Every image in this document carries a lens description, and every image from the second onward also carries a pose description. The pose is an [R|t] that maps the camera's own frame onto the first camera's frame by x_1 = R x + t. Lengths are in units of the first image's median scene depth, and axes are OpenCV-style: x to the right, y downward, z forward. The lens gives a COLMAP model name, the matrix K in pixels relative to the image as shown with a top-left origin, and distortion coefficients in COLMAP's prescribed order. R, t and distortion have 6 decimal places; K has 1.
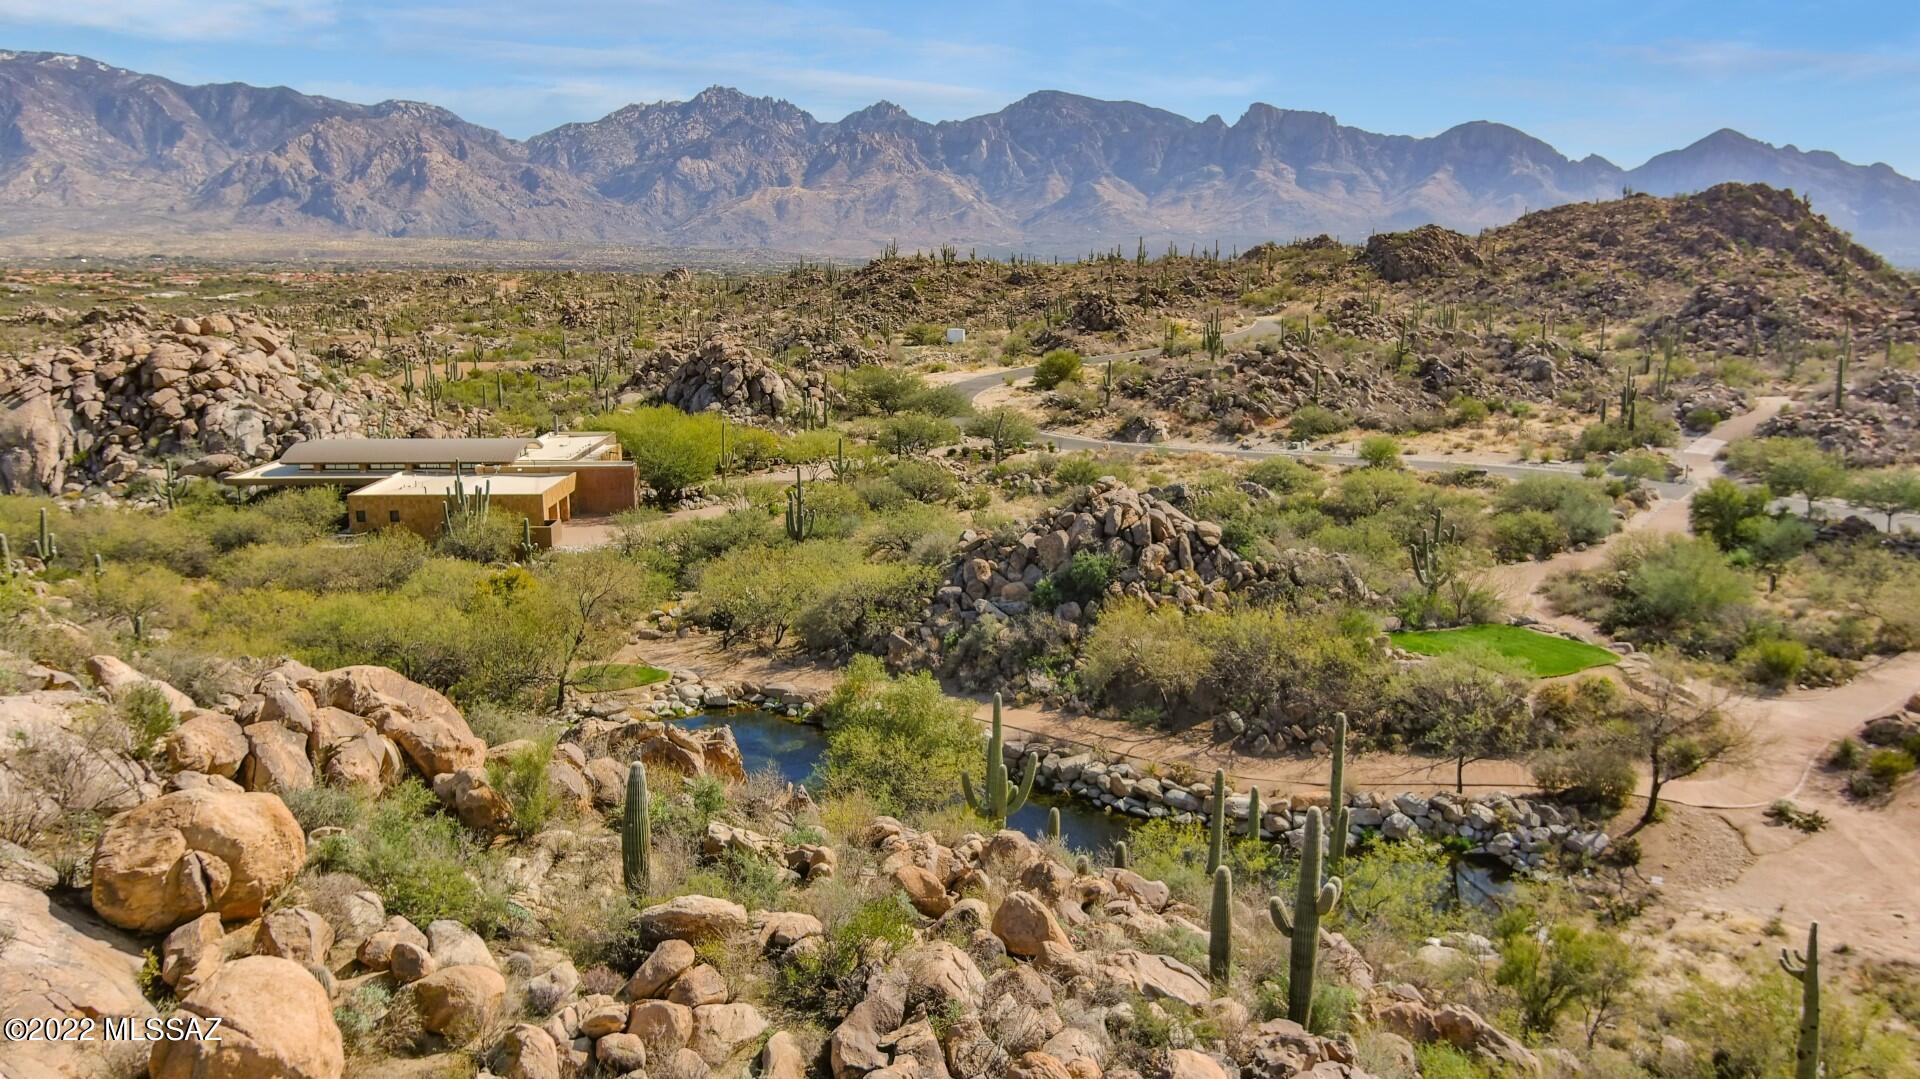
lens RADIAL K [[1627.4, 0, 1059.8], [0, 1627.4, 541.8], [0, 0, 1]] dist [0.033538, -0.008599]
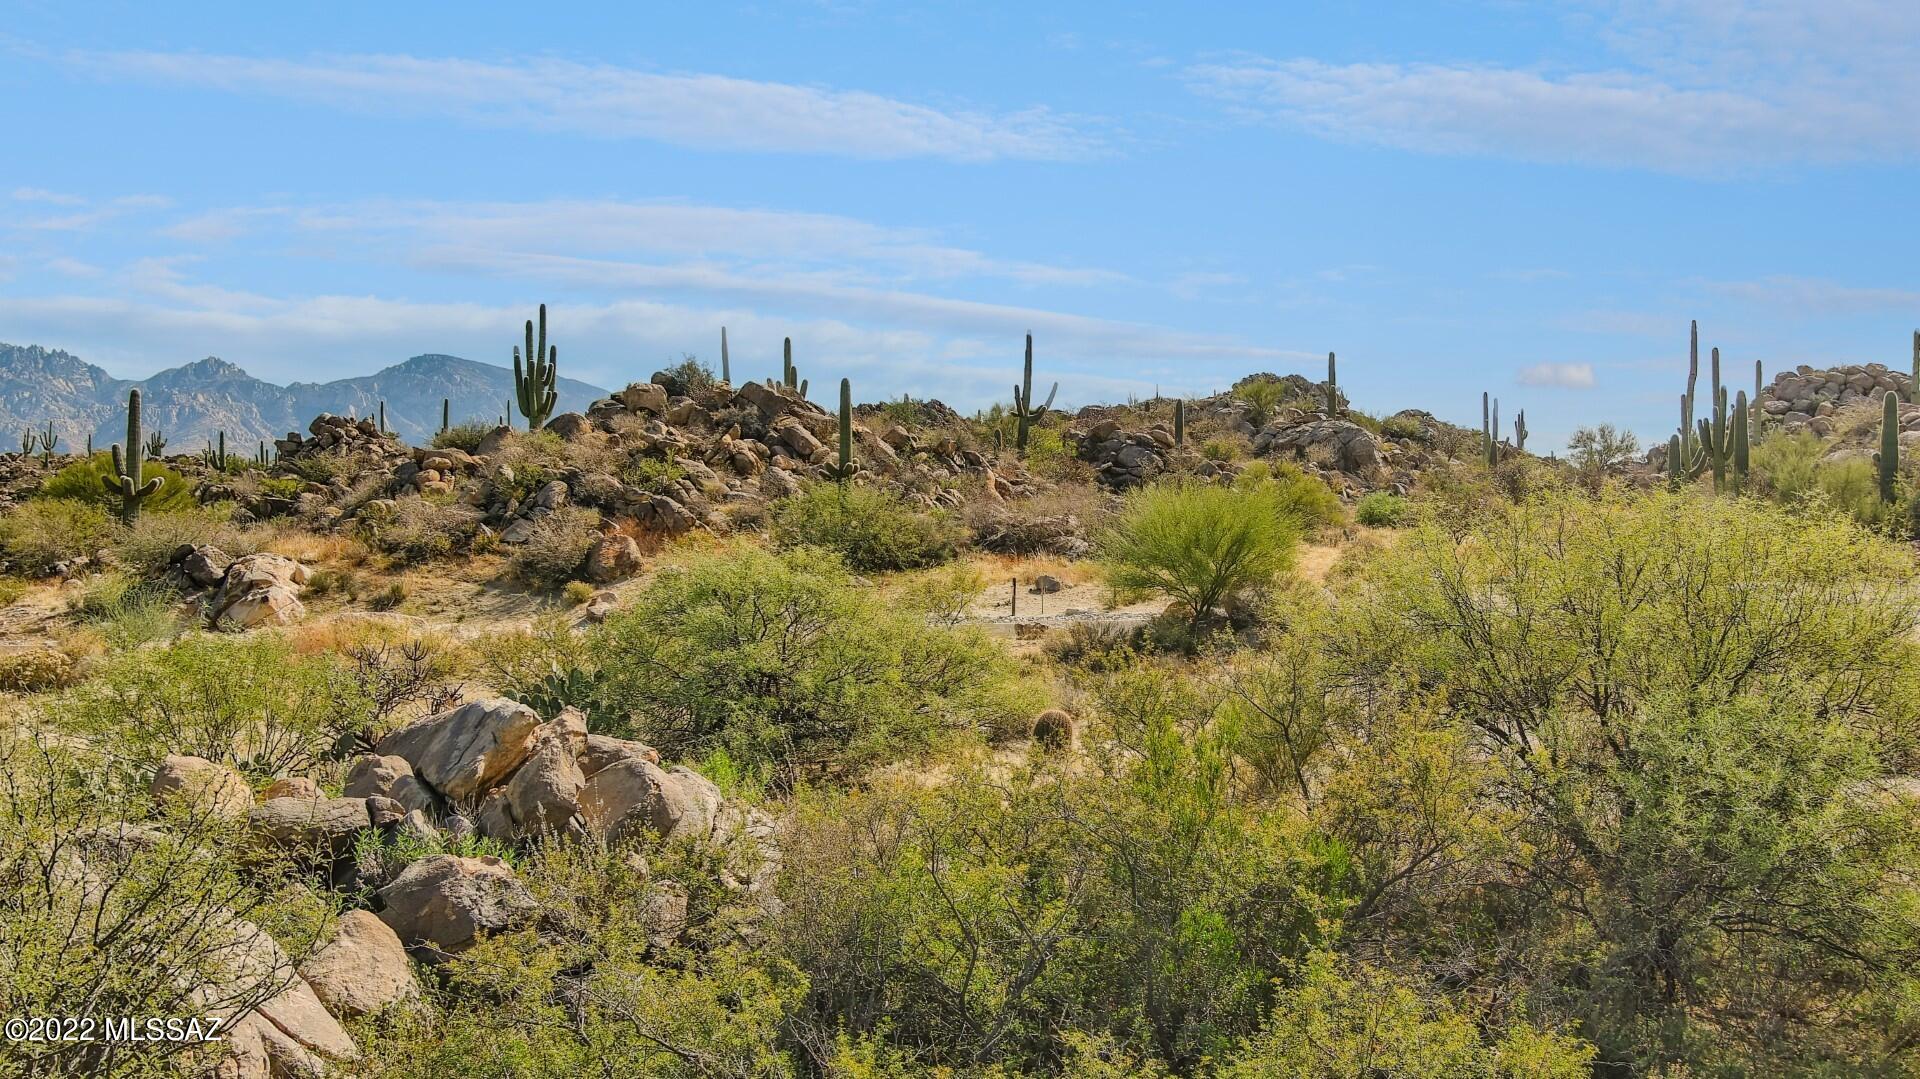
lens RADIAL K [[1627.4, 0, 1059.8], [0, 1627.4, 541.8], [0, 0, 1]] dist [0.033538, -0.008599]
pose [[0.943056, -0.036444, 0.330632, 0.089762], [0.096310, 0.981320, -0.166537, -0.019299], [-0.318386, 0.188897, 0.928950, 0.677785]]
